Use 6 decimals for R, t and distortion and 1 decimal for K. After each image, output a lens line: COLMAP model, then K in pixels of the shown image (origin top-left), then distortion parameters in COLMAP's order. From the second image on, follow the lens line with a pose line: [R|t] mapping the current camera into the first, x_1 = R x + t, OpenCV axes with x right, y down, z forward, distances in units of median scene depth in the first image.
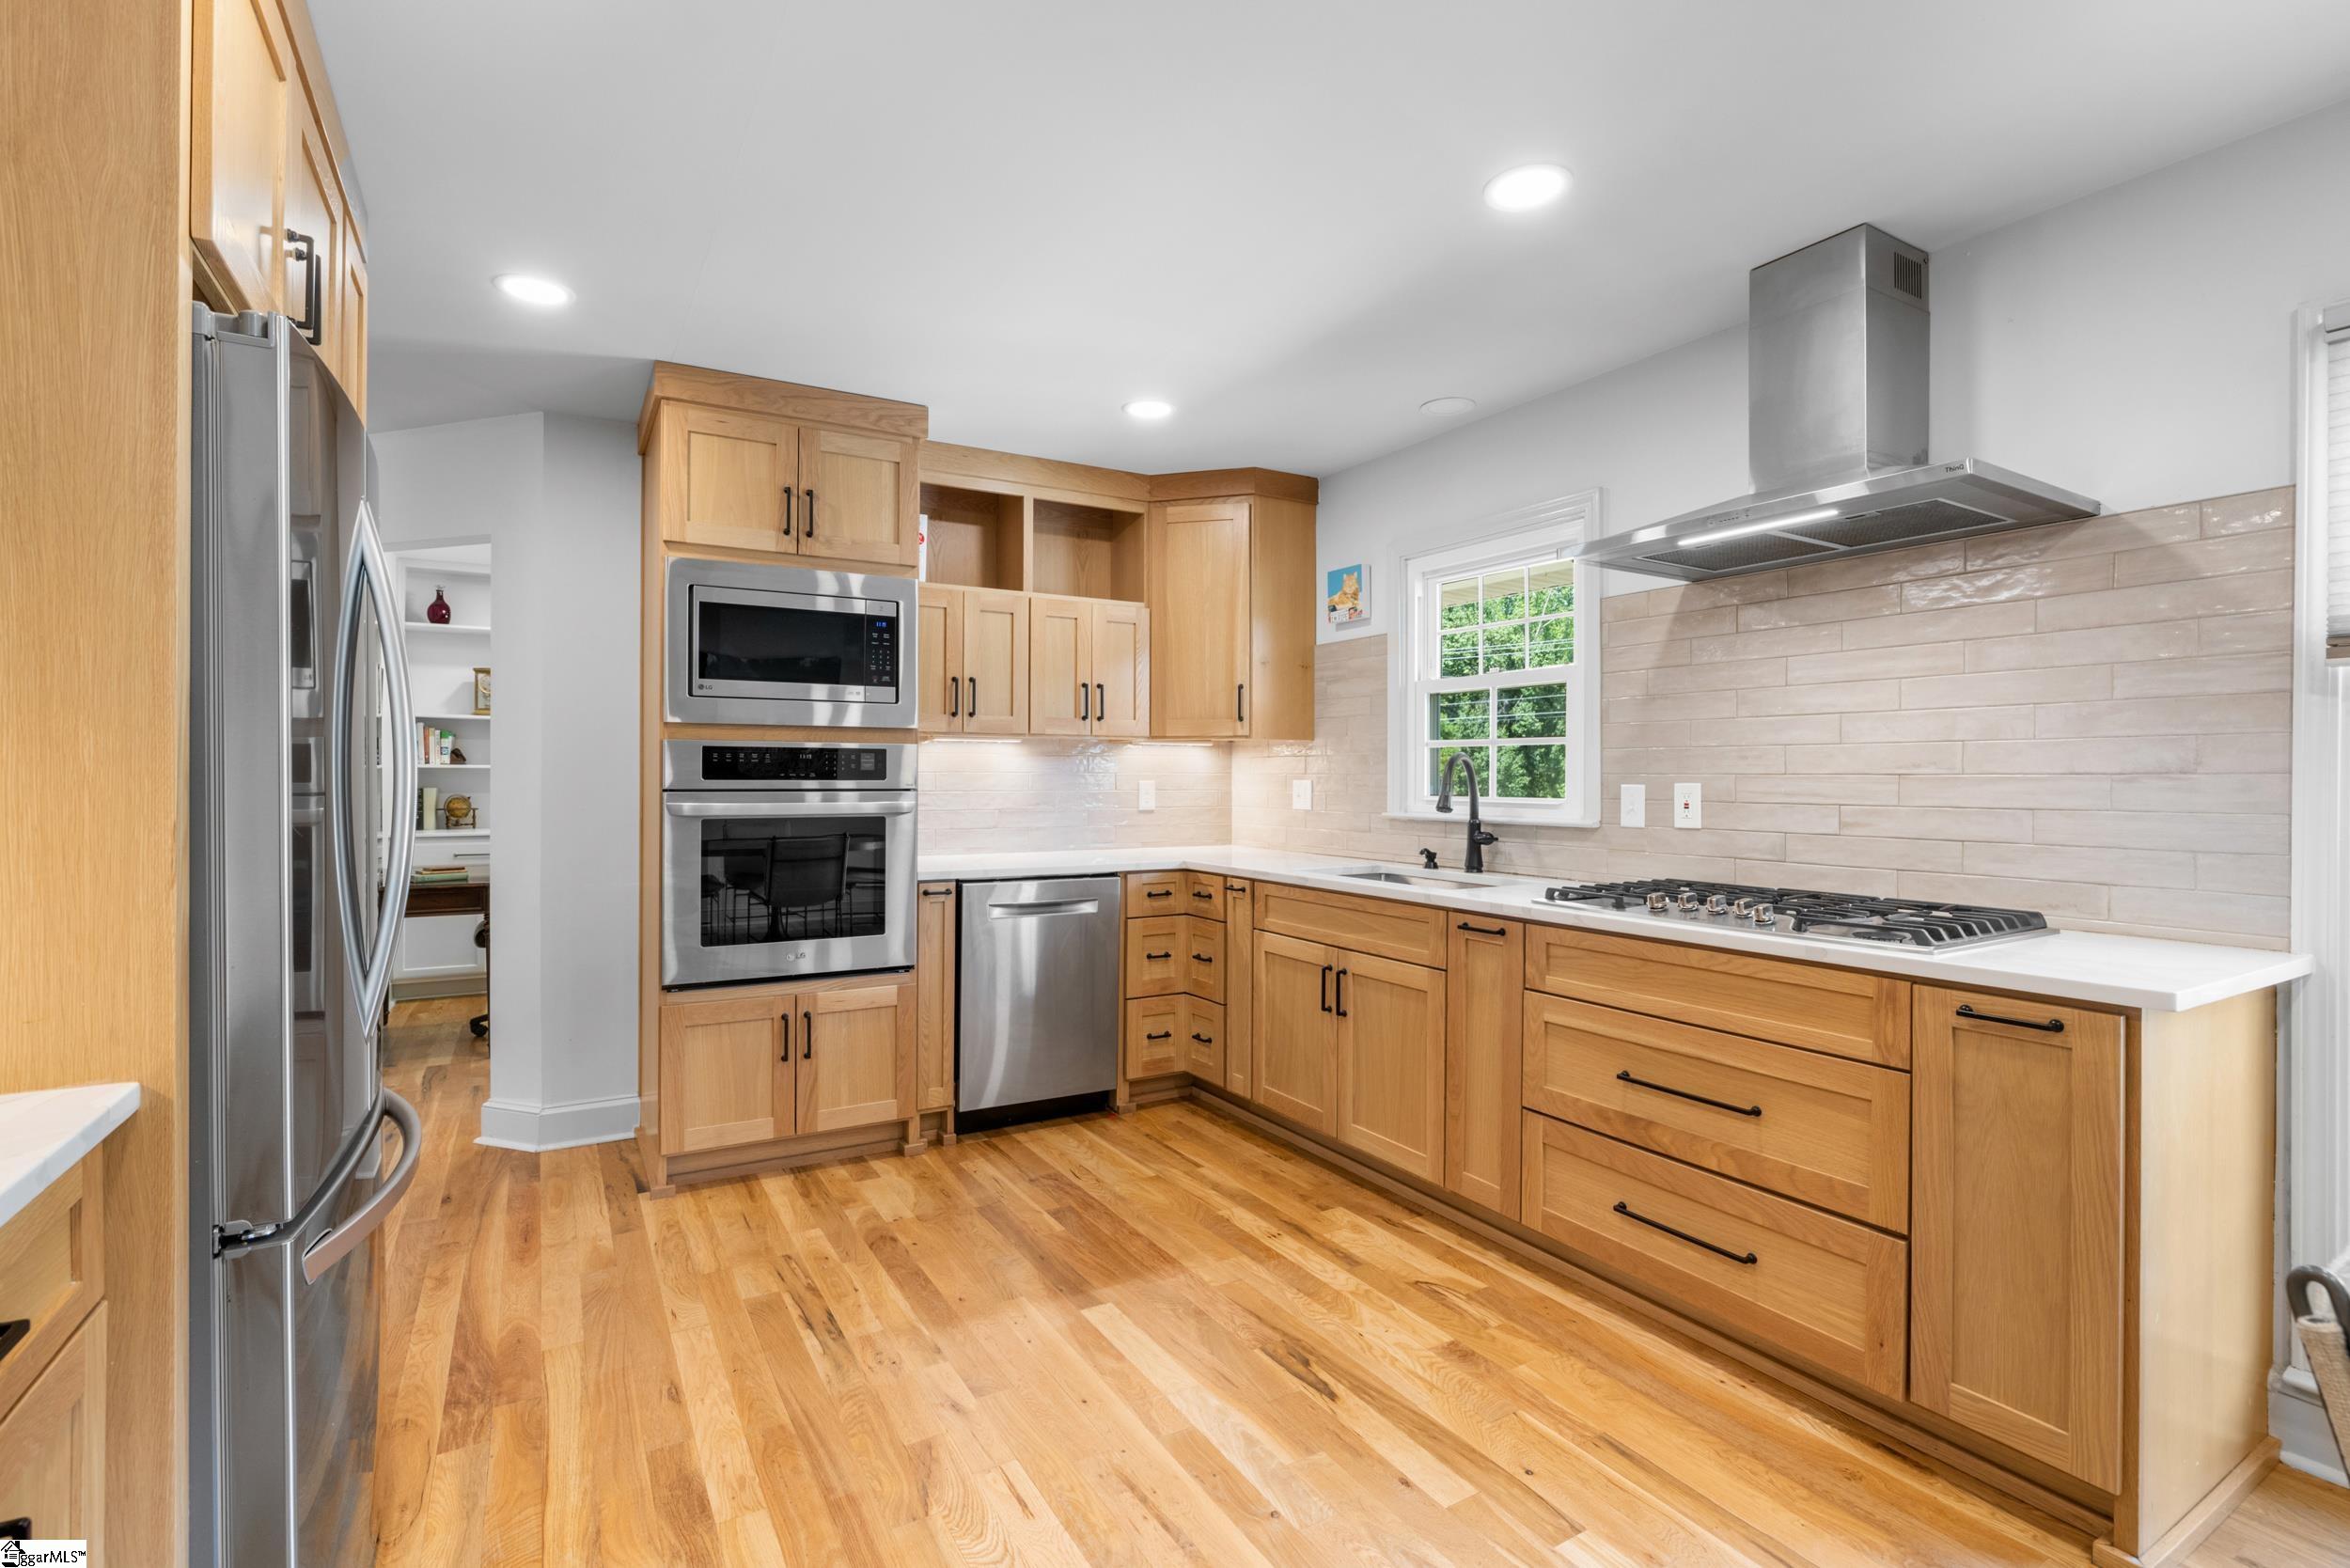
lens RADIAL K [[1107.4, 0, 1154.8], [0, 1107.4, 769.0], [0, 0, 1]] dist [-0.002820, 0.000420]
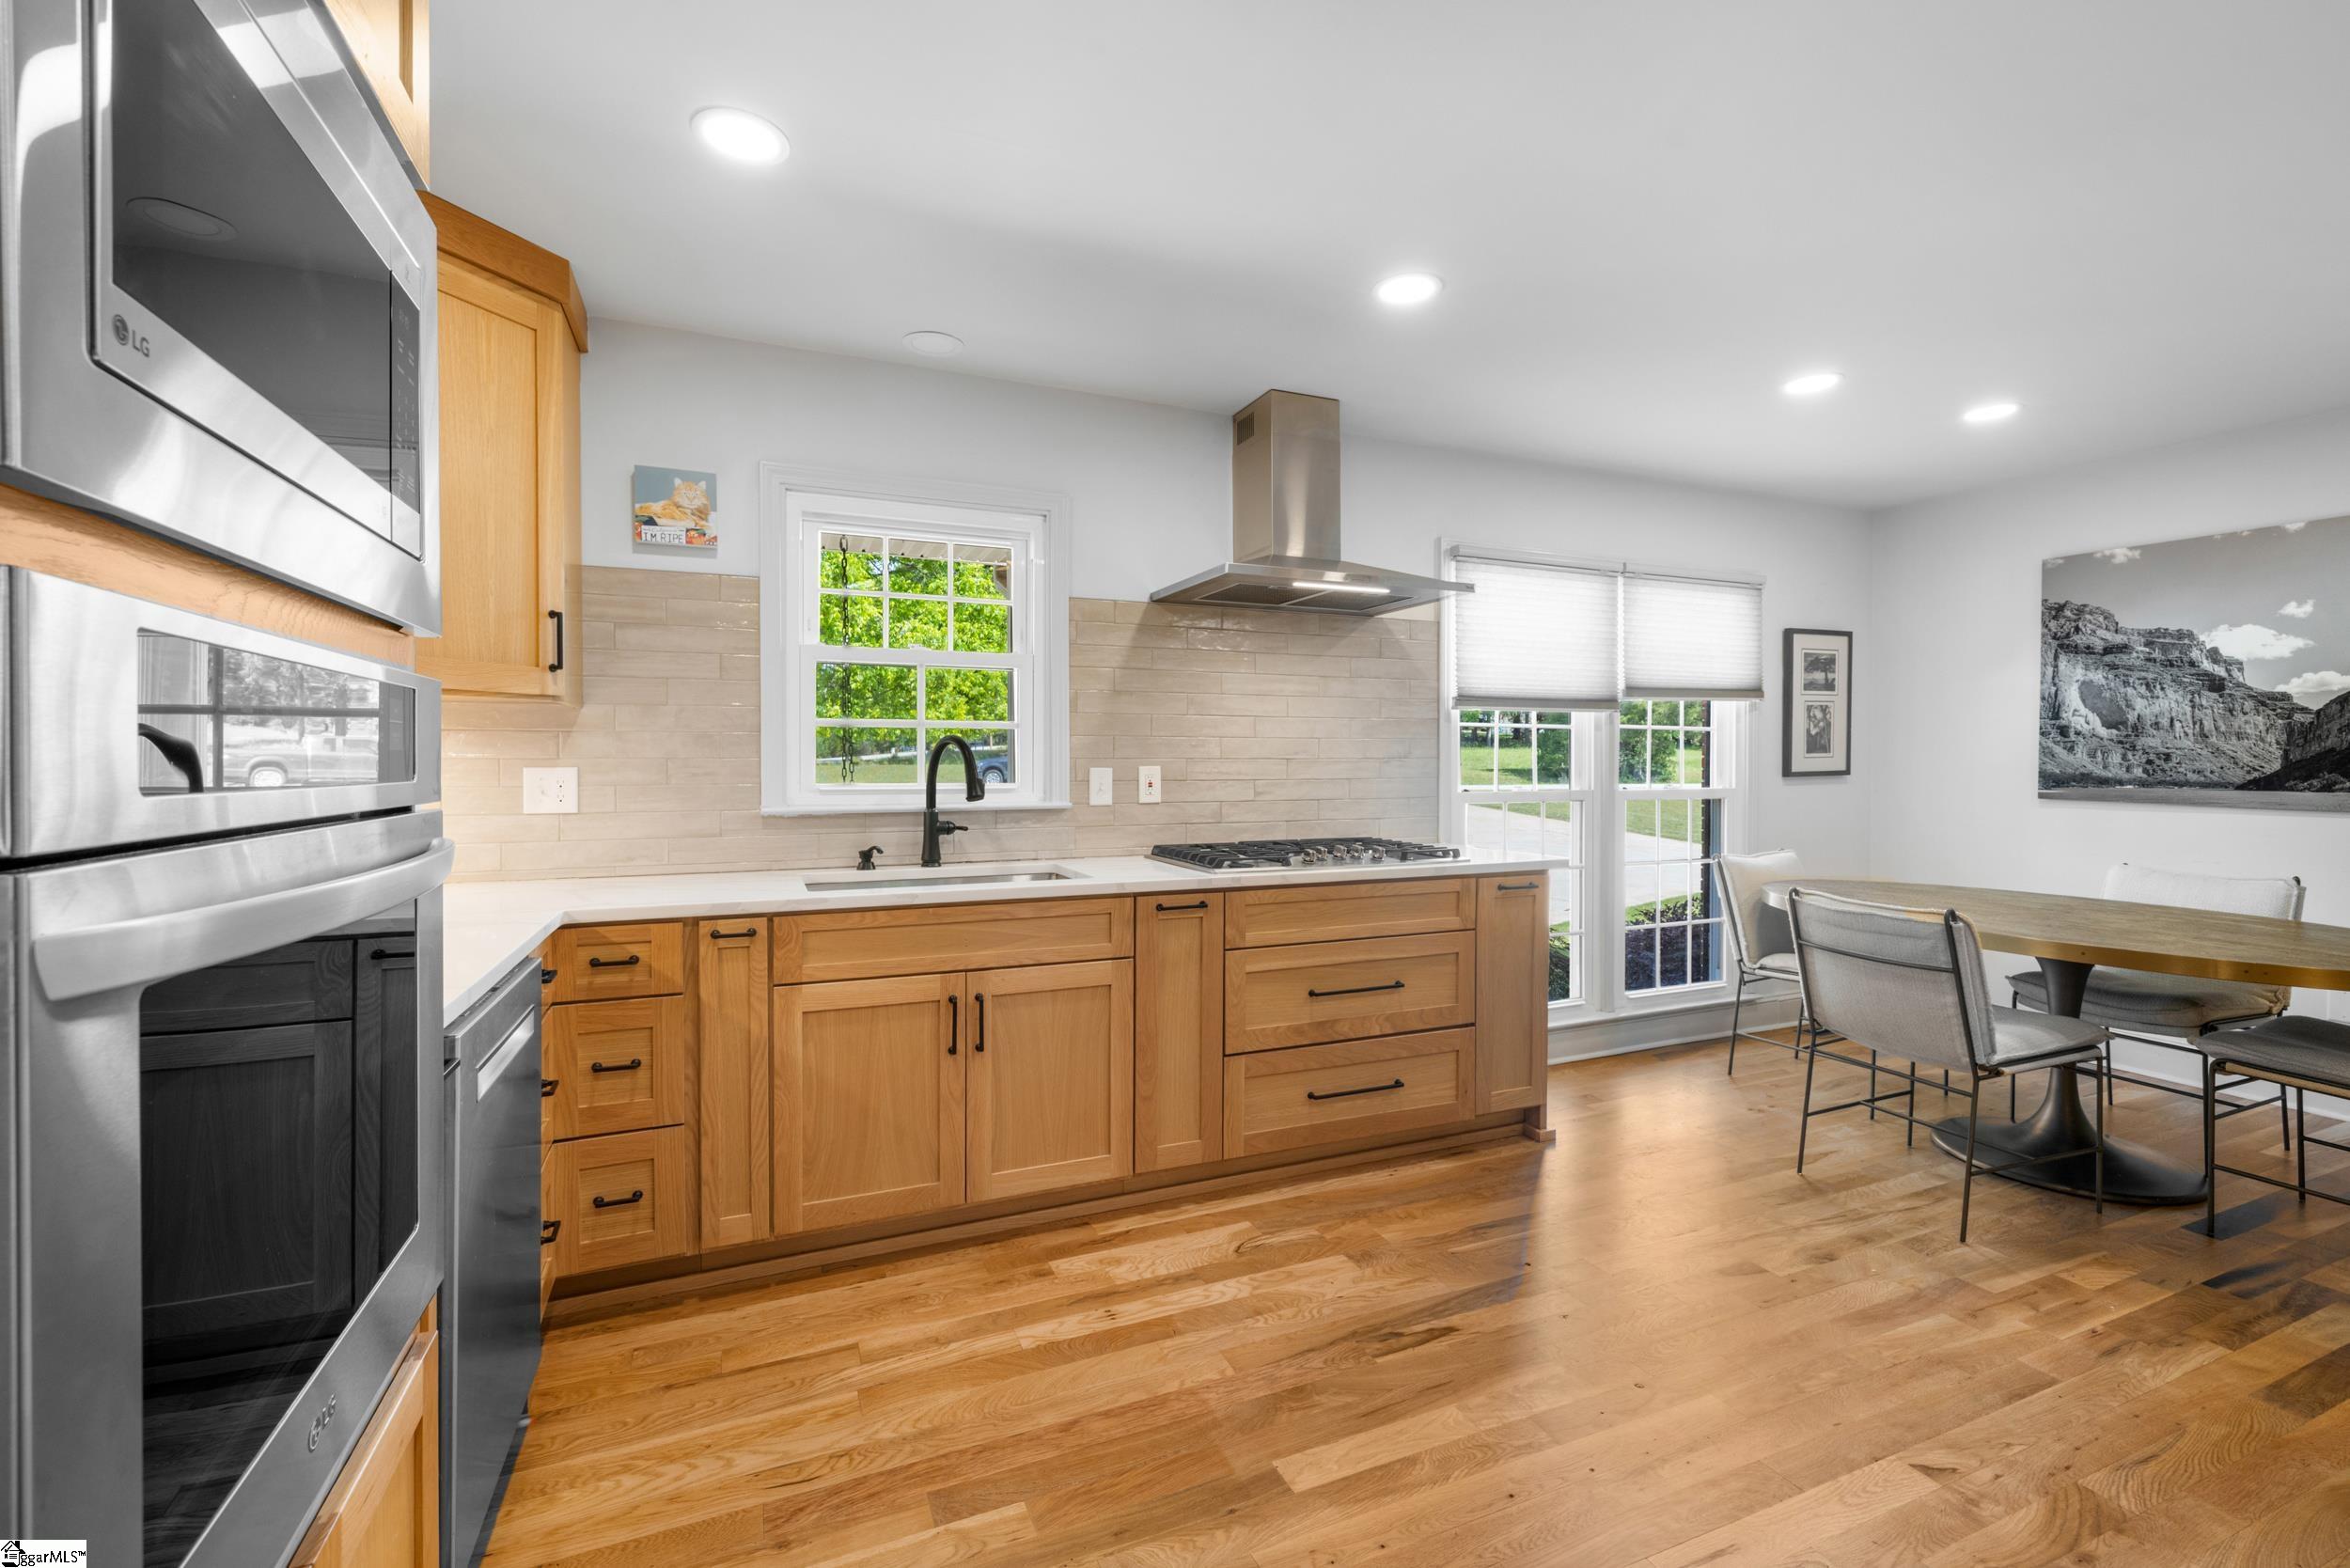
lens RADIAL K [[1010.7, 0, 1173.5], [0, 1010.7, 769.9], [0, 0, 1]] dist [-0.001400, 0.000223]
pose [[0.099057, -0.013150, 0.994995, -0.545176], [-0.005490, 0.999890, 0.013761, 0.001337], [-0.995067, -0.006825, 0.098974, 0.753986]]
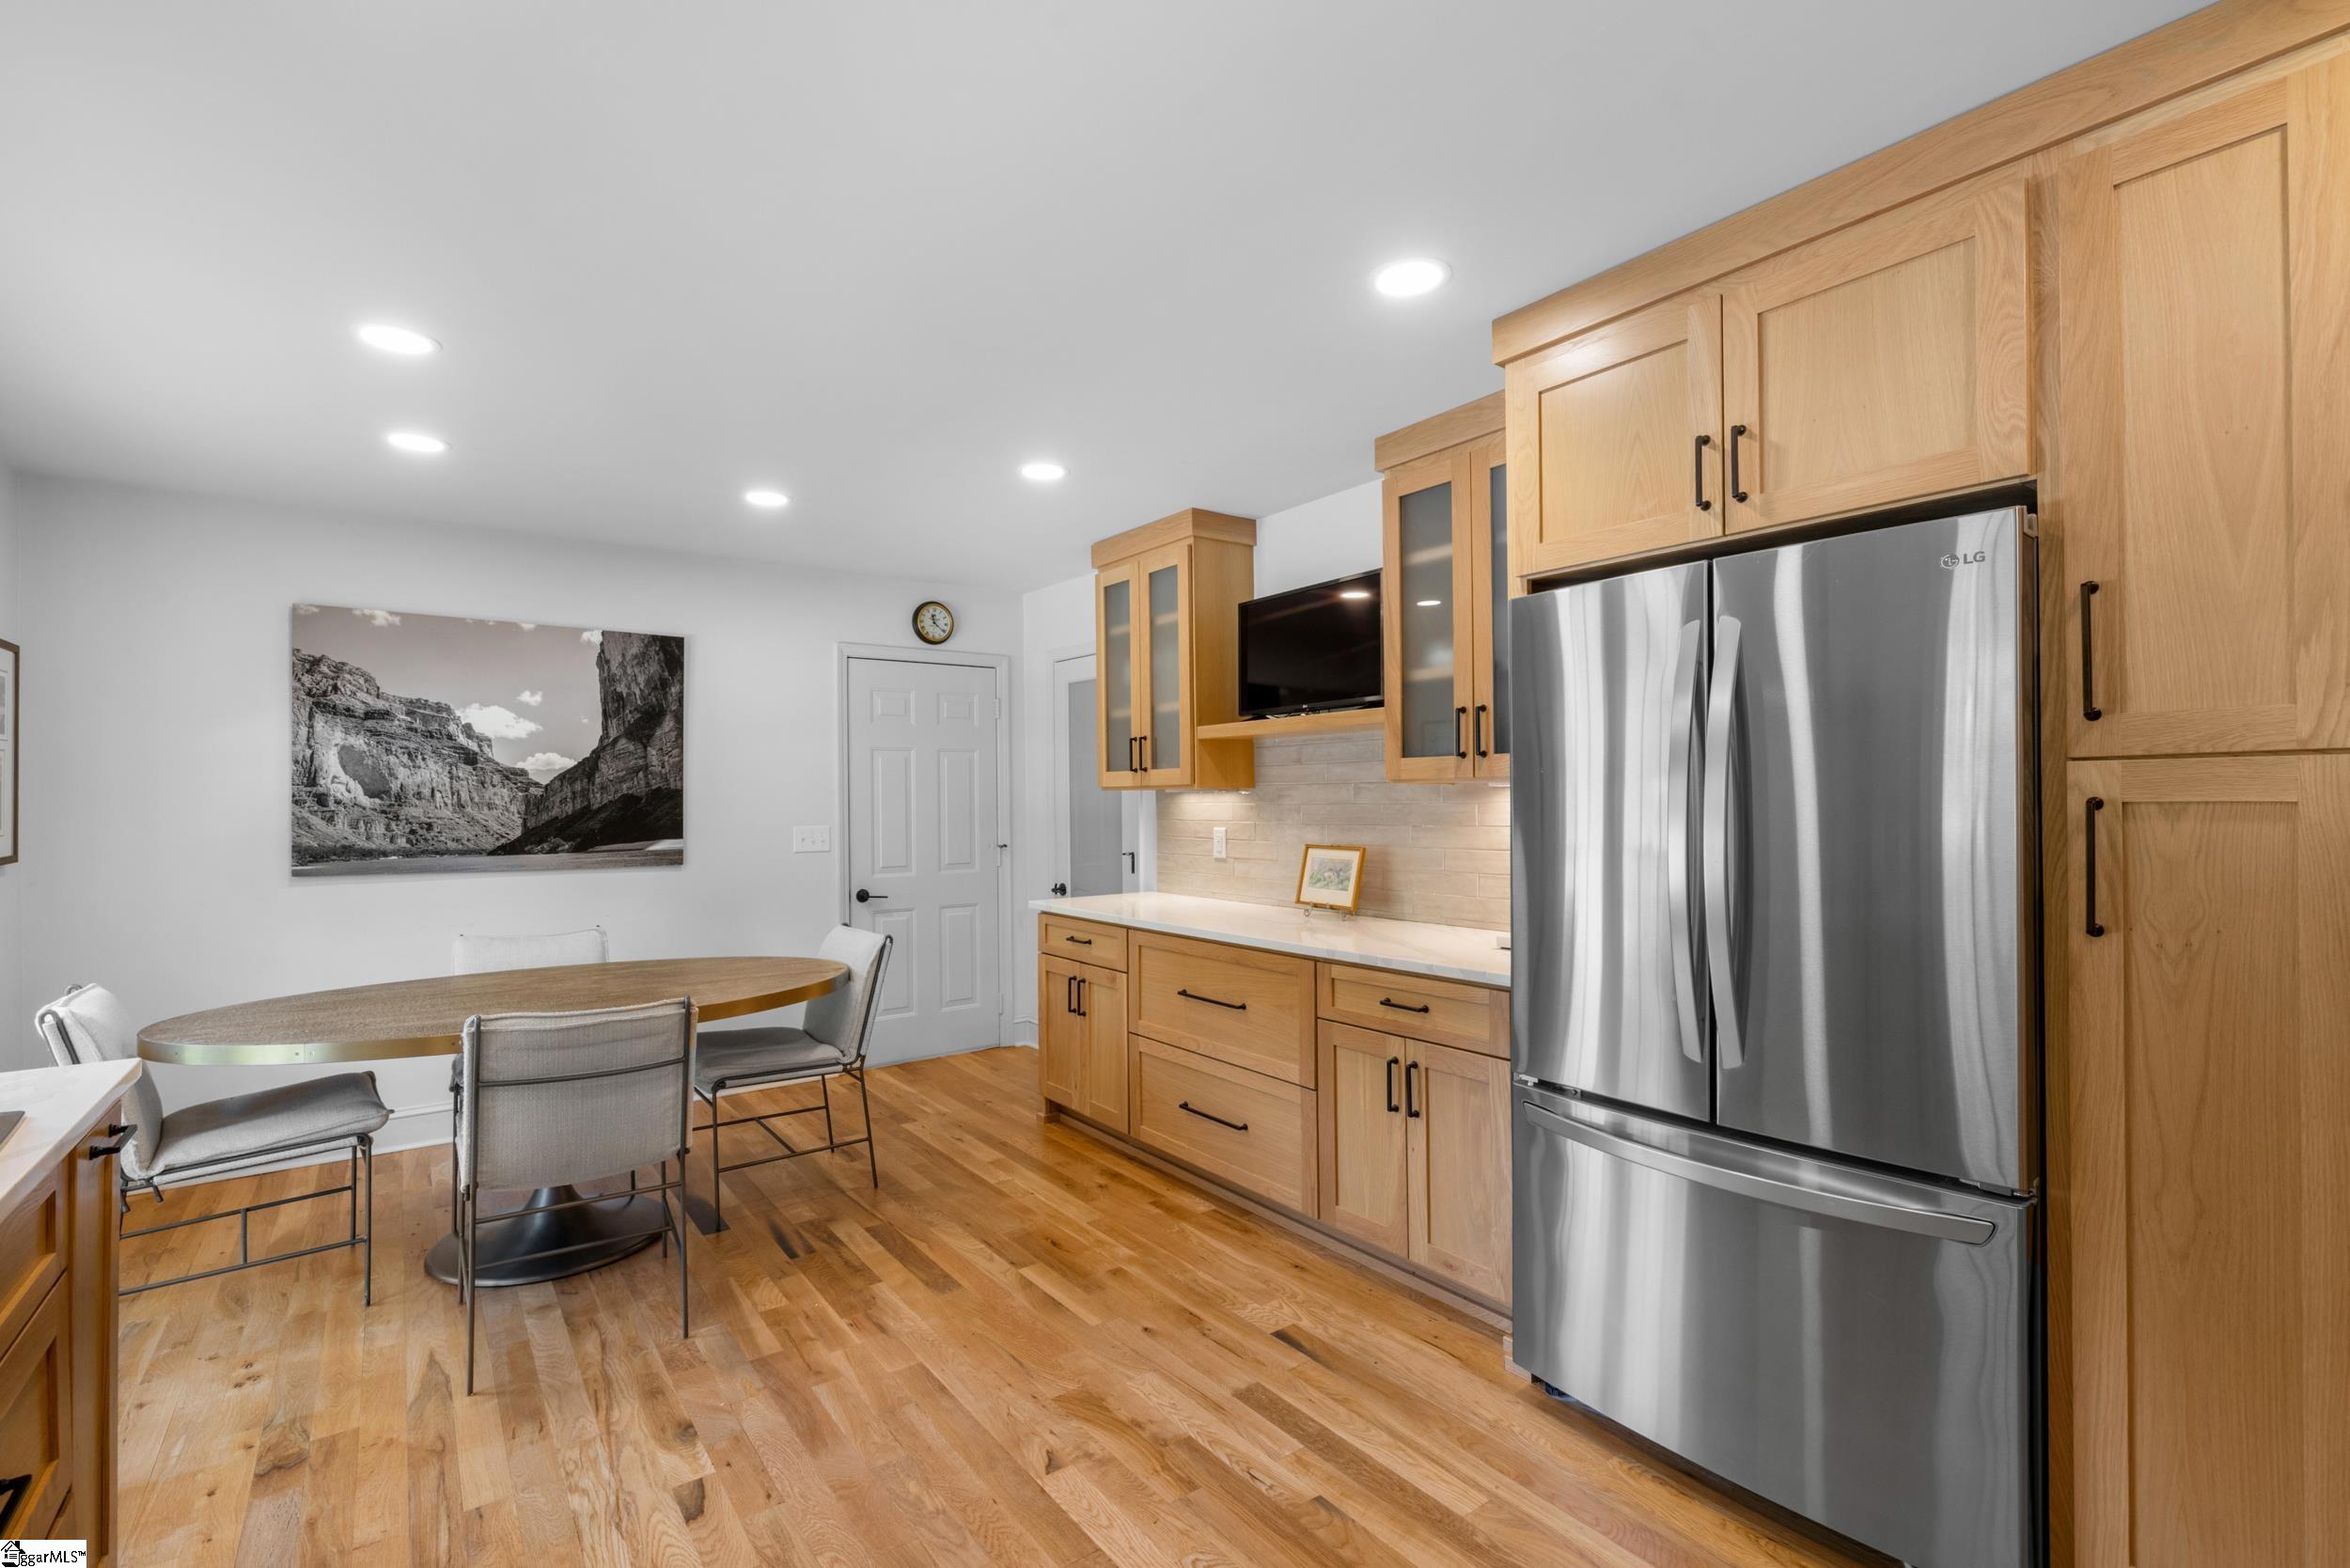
lens RADIAL K [[1010.7, 0, 1185.9], [0, 1010.7, 797.3], [0, 0, 1]] dist [-0.001400, 0.000223]
pose [[-0.990940, 0.005505, -0.134192, 0.002146], [0.006854, 0.999931, -0.009591, -0.020368], [0.134129, -0.010424, -0.990909, 1.018371]]
